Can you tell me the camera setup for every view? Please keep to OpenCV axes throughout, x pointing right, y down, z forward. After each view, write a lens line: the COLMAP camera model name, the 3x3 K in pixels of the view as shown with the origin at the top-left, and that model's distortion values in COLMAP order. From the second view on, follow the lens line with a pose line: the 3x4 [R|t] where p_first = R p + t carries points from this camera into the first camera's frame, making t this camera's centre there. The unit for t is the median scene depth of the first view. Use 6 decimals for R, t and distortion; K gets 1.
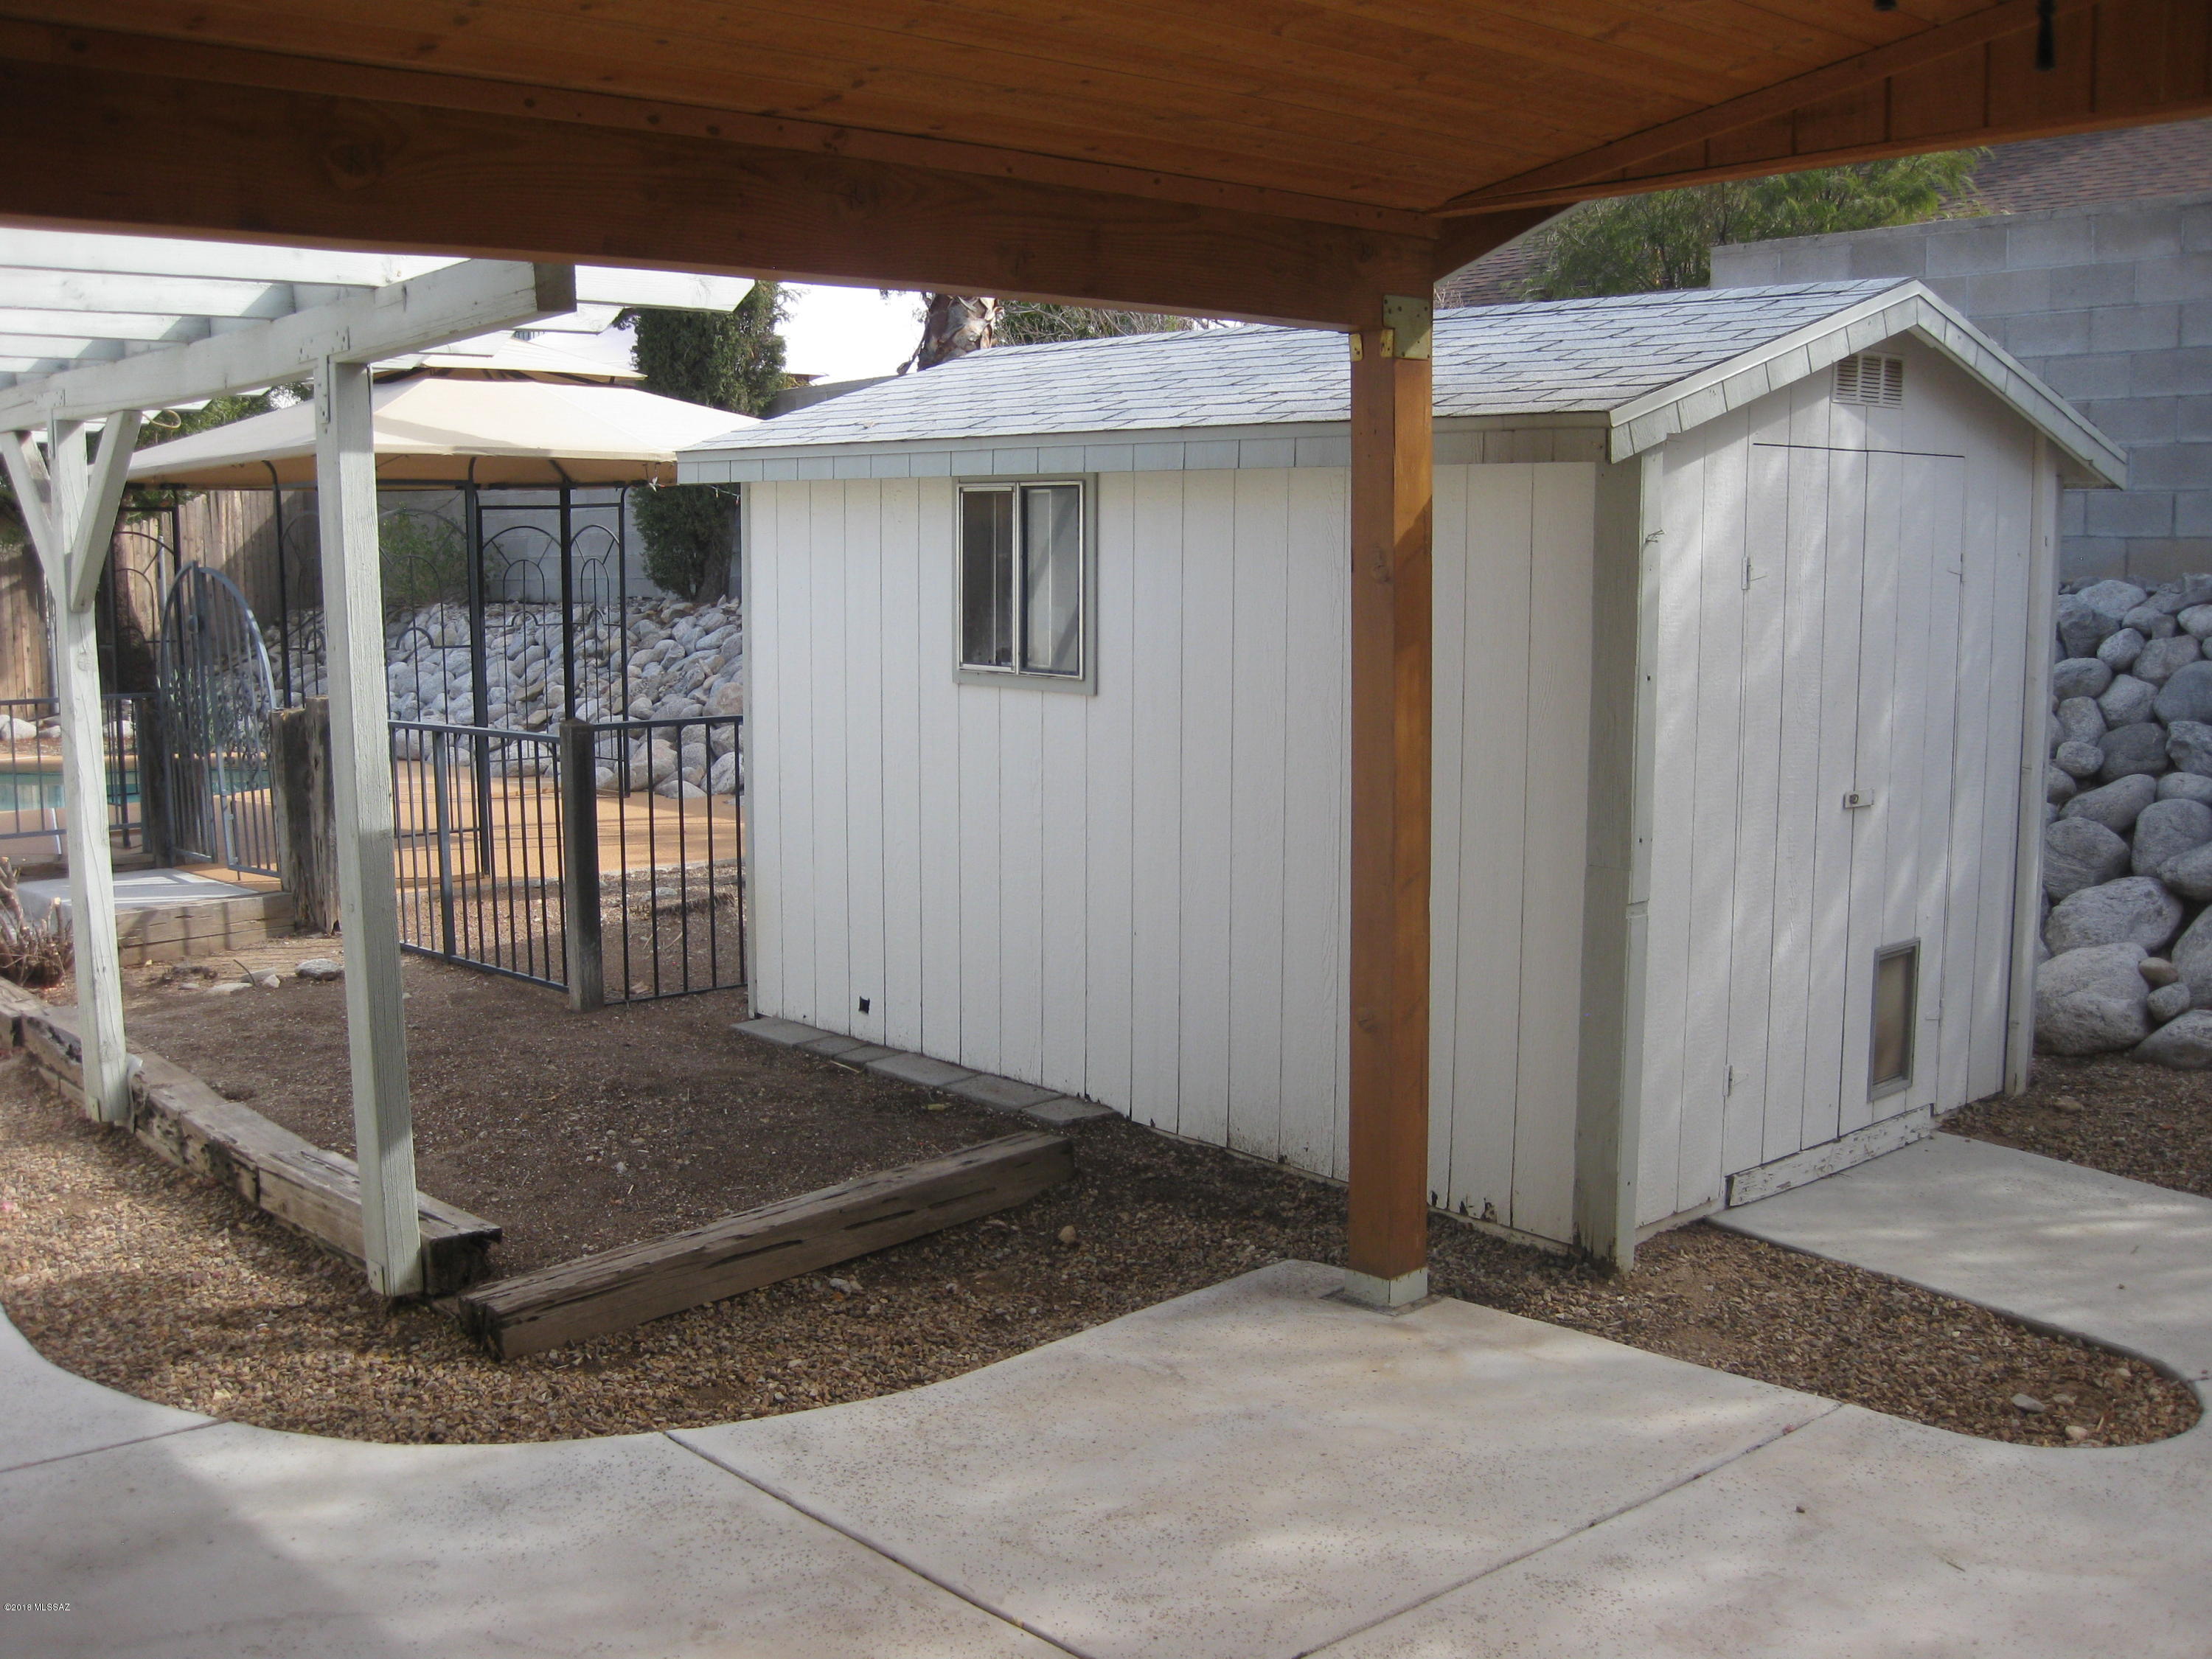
lens RADIAL K [[2269.2, 0, 1080.9], [0, 2269.2, 843.5], [0, 0, 1]] dist [-0.189019, 0.174442]
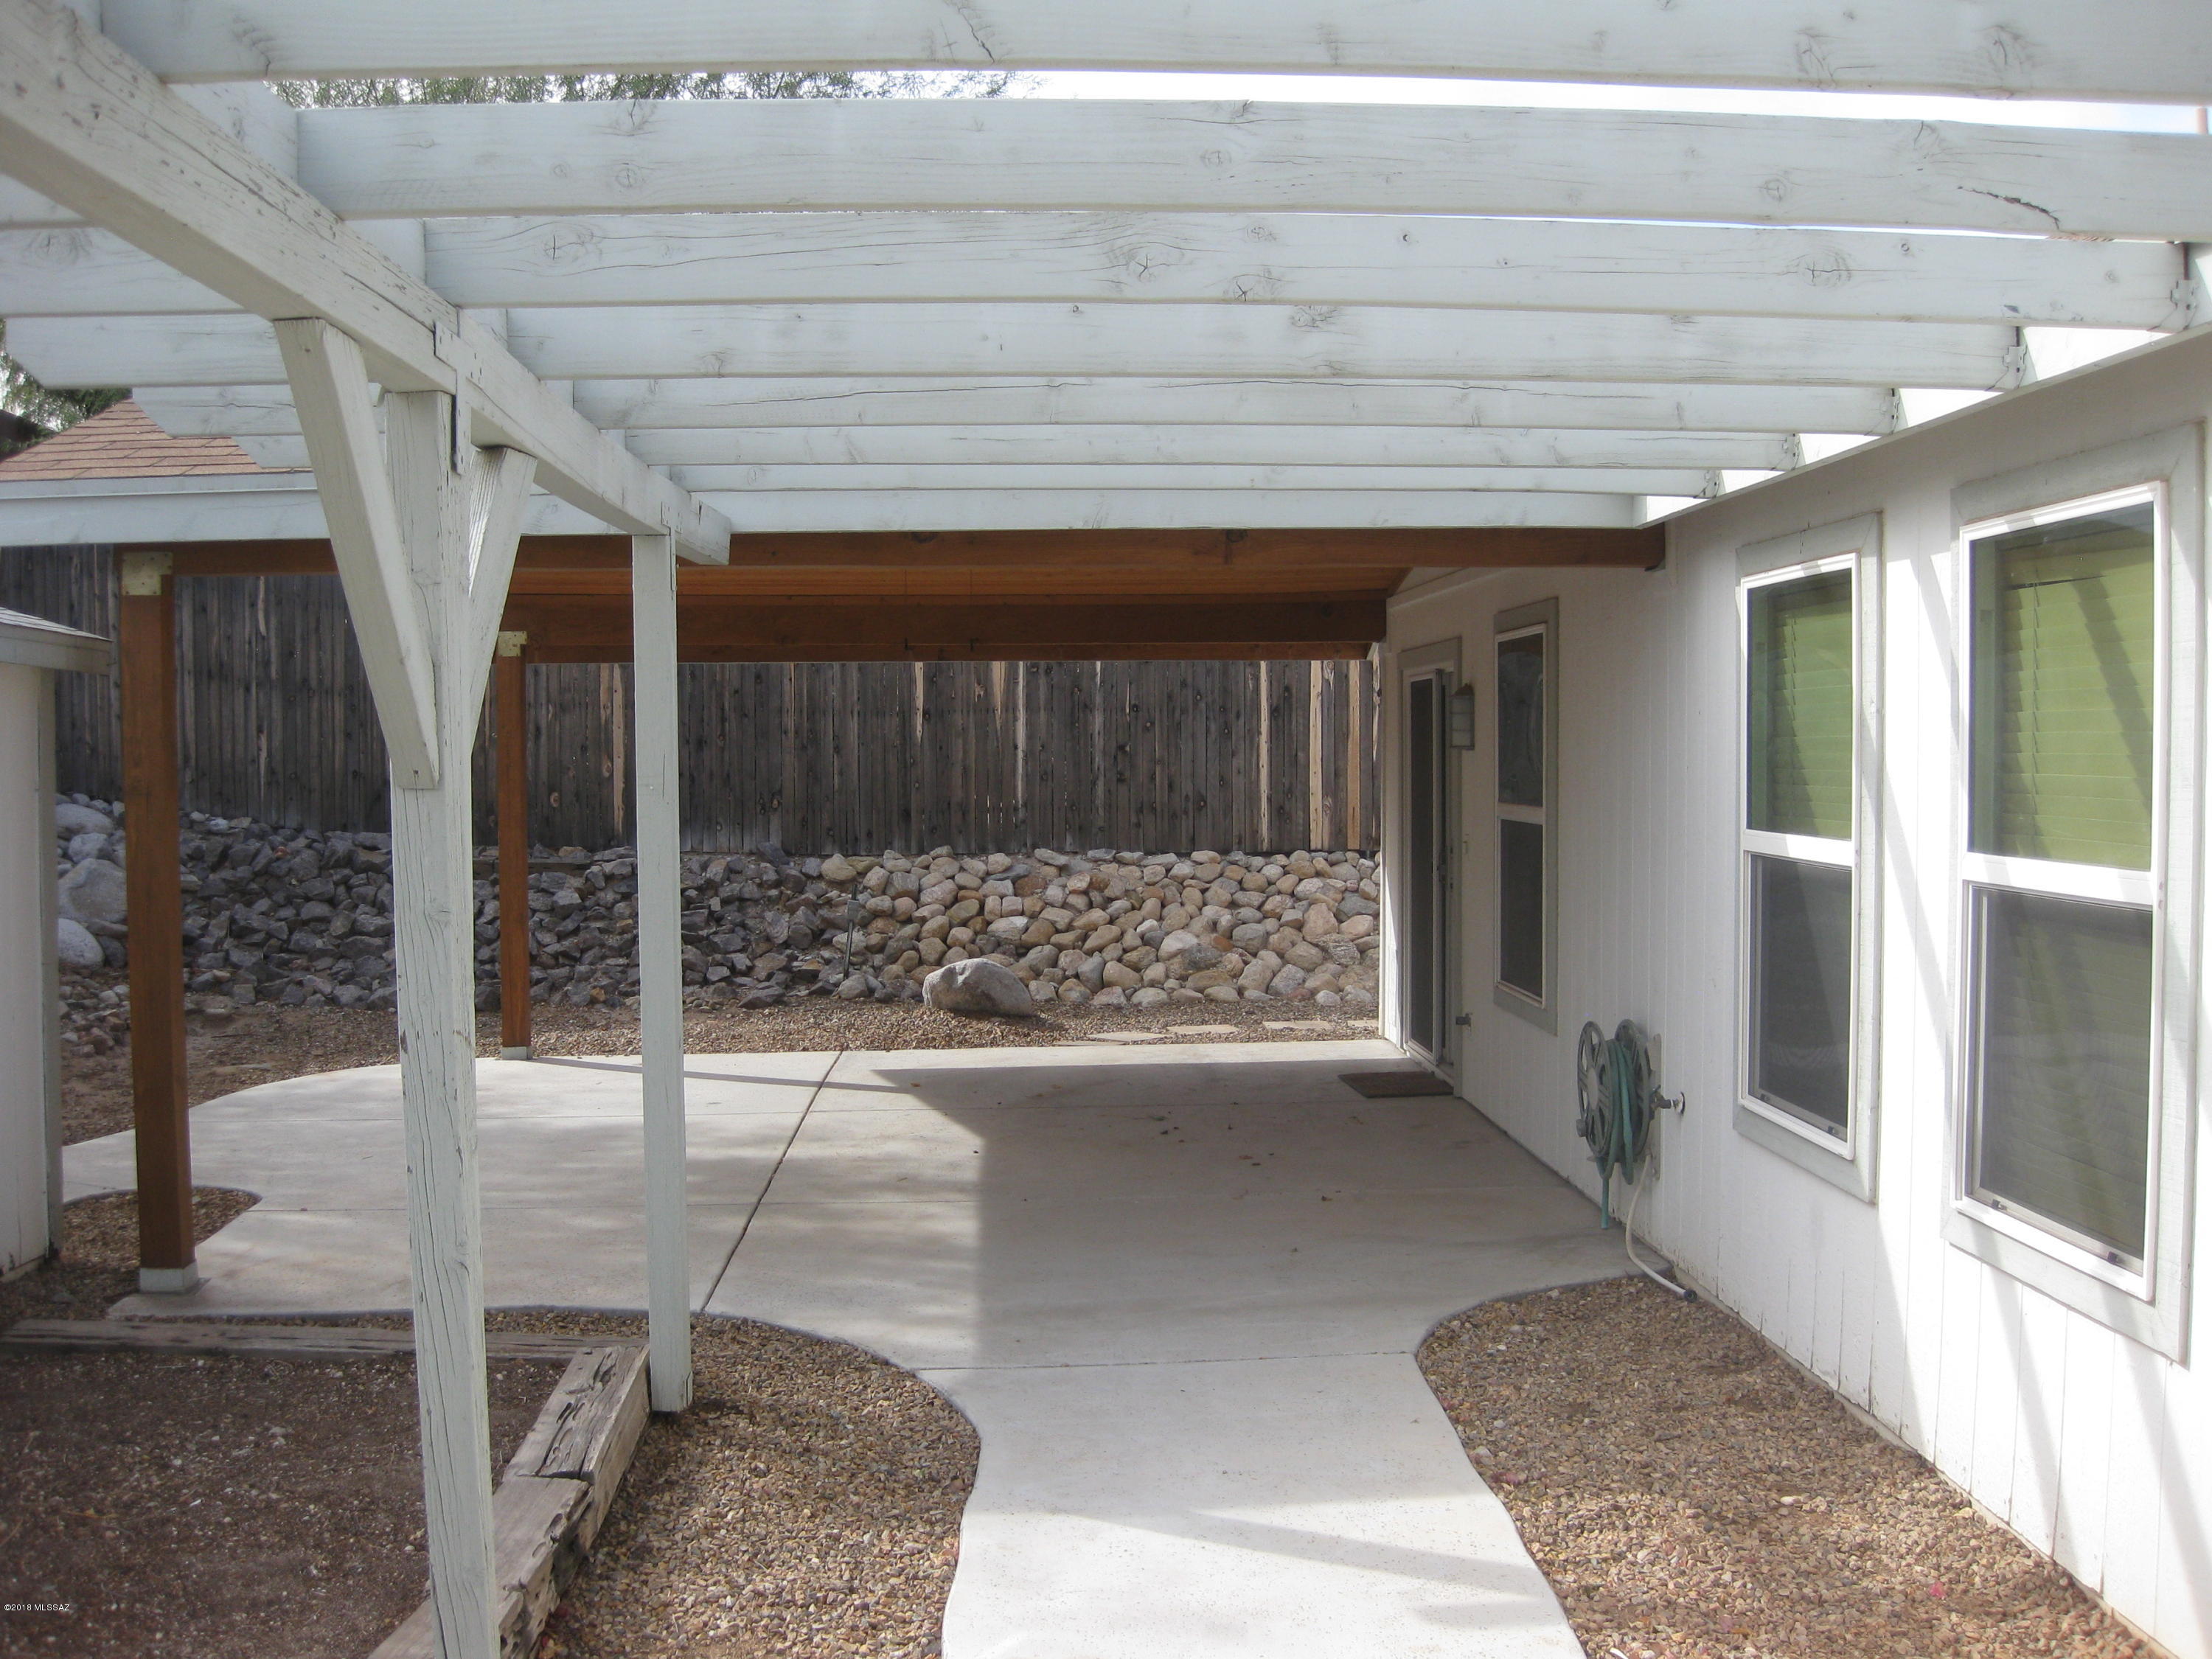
lens RADIAL K [[2269.2, 0, 1080.9], [0, 2269.2, 843.5], [0, 0, 1]] dist [-0.189019, 0.174442]
pose [[-0.779698, -0.011001, 0.626059, -0.880399], [0.091005, 0.987238, 0.130686, -0.144290], [-0.619507, 0.158870, -0.768746, 1.293534]]
